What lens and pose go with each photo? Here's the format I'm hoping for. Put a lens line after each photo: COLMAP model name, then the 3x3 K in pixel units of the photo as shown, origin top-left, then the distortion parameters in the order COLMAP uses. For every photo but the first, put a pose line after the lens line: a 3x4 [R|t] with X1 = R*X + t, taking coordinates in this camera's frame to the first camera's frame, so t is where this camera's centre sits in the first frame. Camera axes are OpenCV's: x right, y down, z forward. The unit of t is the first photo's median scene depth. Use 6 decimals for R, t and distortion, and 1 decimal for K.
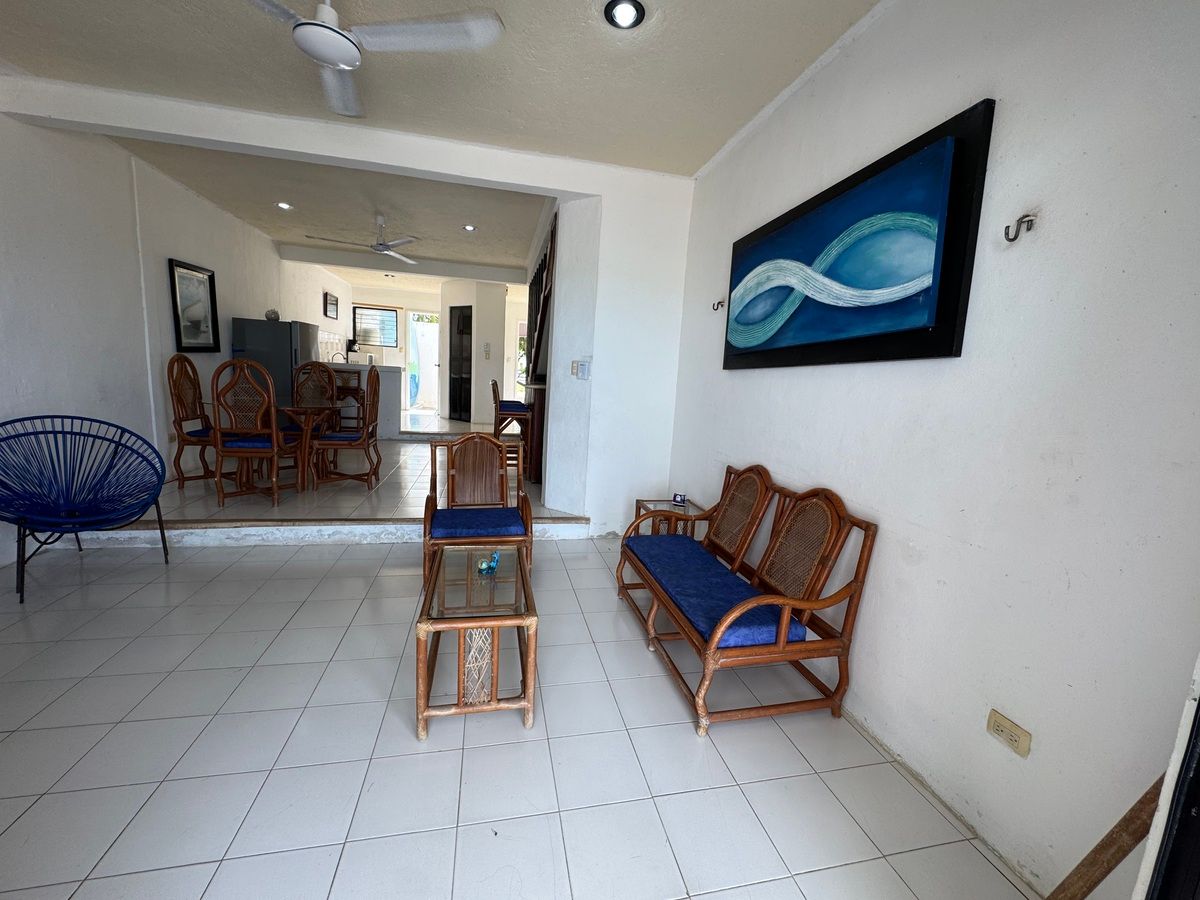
lens RADIAL K [[482.4, 0, 599.6], [0, 482.4, 448.4], [0, 0, 1]] dist [-0.006337, 0.000760]
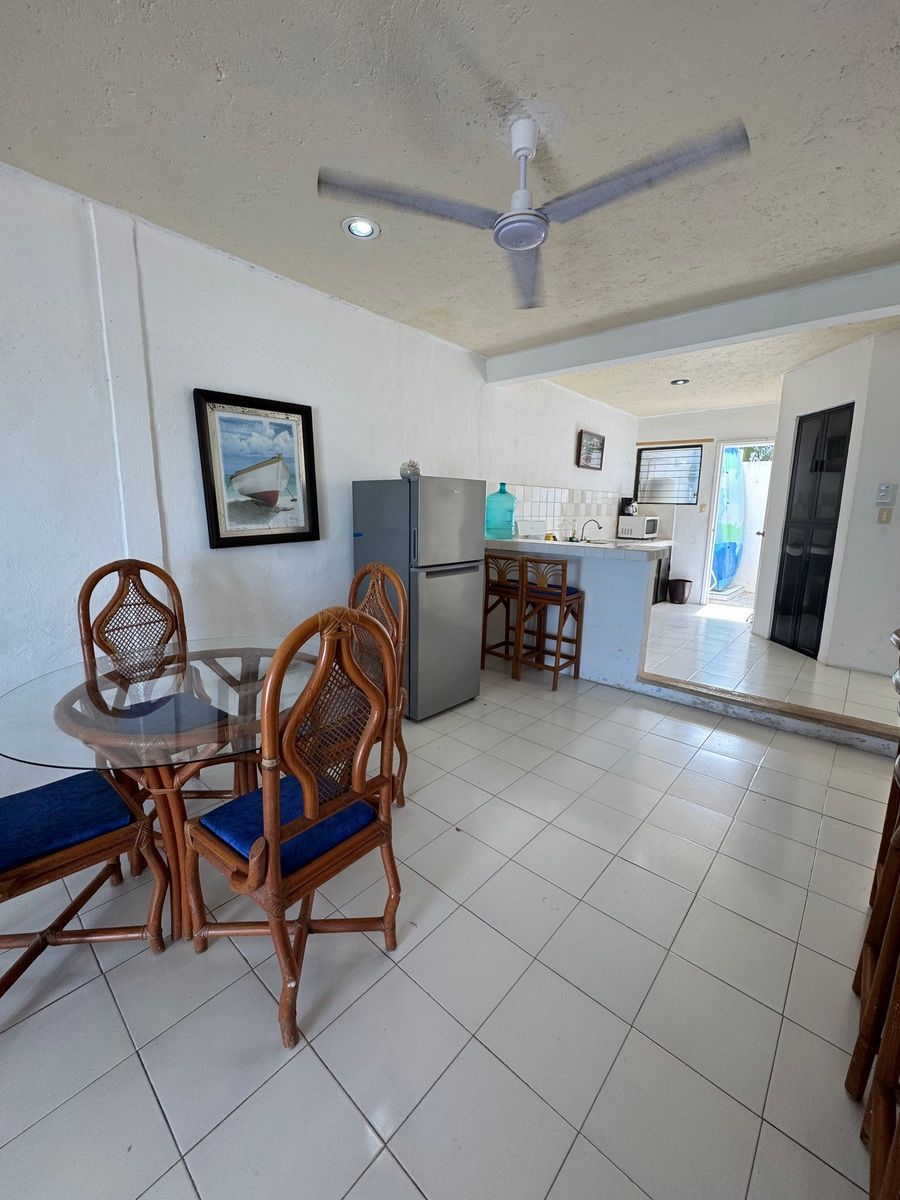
lens RADIAL K [[482.4, 0, 449.1], [0, 482.4, 598.2], [0, 0, 1]] dist [-0.006337, 0.000760]
pose [[0.583597, 0.097267, -0.806197, -0.279480], [-0.103804, 0.993591, 0.044734, -0.253794], [0.805381, 0.057580, 0.589954, 1.151024]]
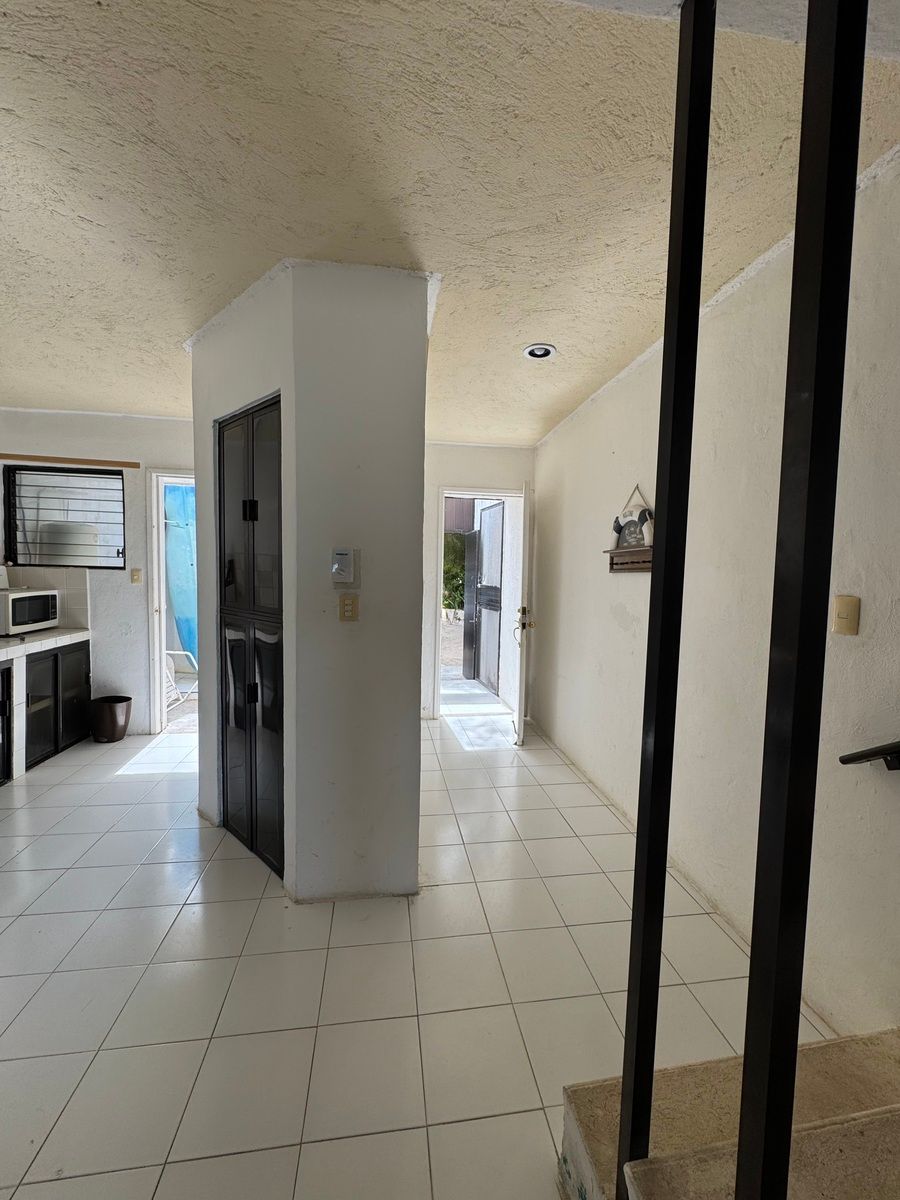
lens RADIAL K [[482.4, 0, 453.2], [0, 482.4, 597.3], [0, 0, 1]] dist [-0.006337, 0.000760]
pose [[0.996274, -0.032842, -0.079745, -0.421266], [0.024642, 0.994509, -0.101710, -0.437061], [0.082648, 0.099366, 0.991613, 1.987042]]
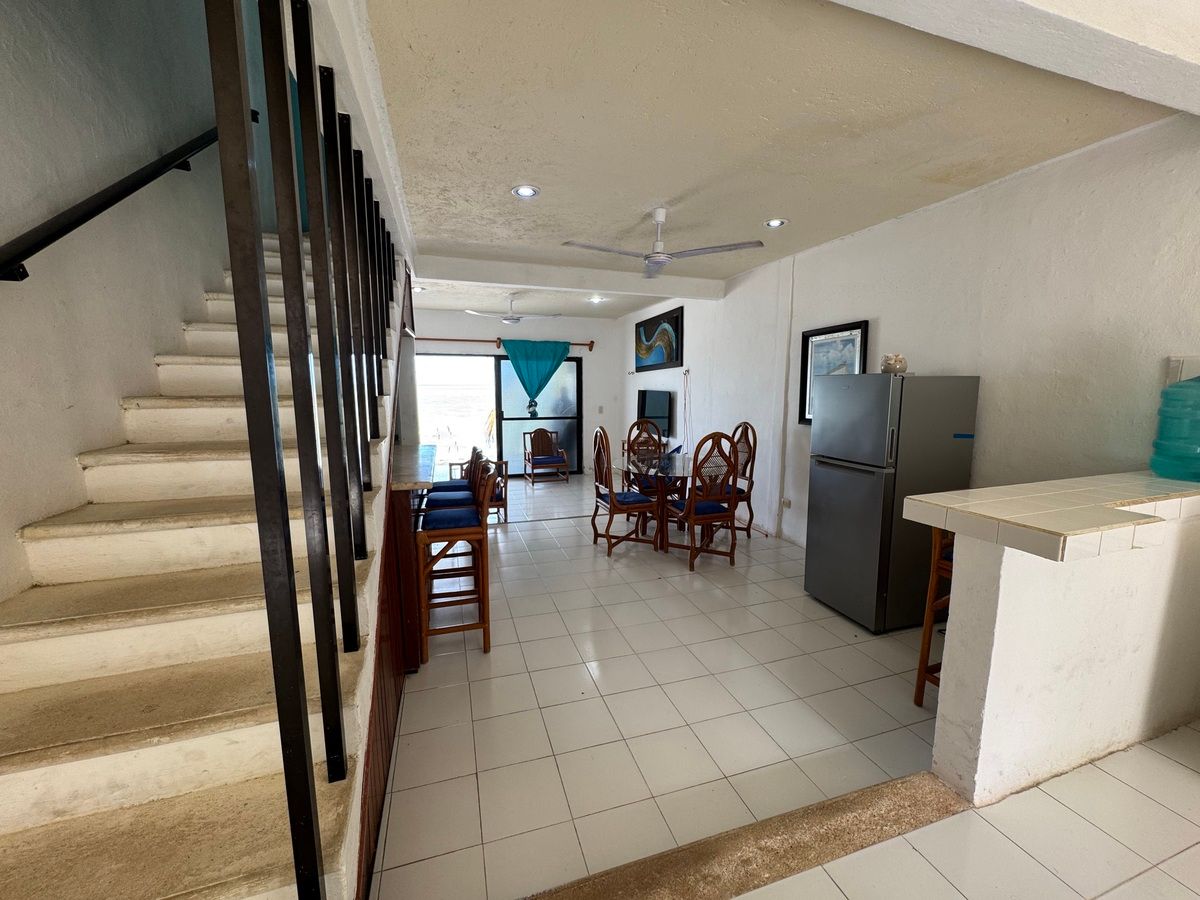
lens RADIAL K [[482.4, 0, 601.4], [0, 482.4, 453.1], [0, 0, 1]] dist [-0.006337, 0.000760]
pose [[-0.993510, -0.045299, -0.104332, -0.481277], [-0.073275, 0.956466, 0.282495, -0.509031], [0.086993, 0.288307, -0.953578, 2.491005]]
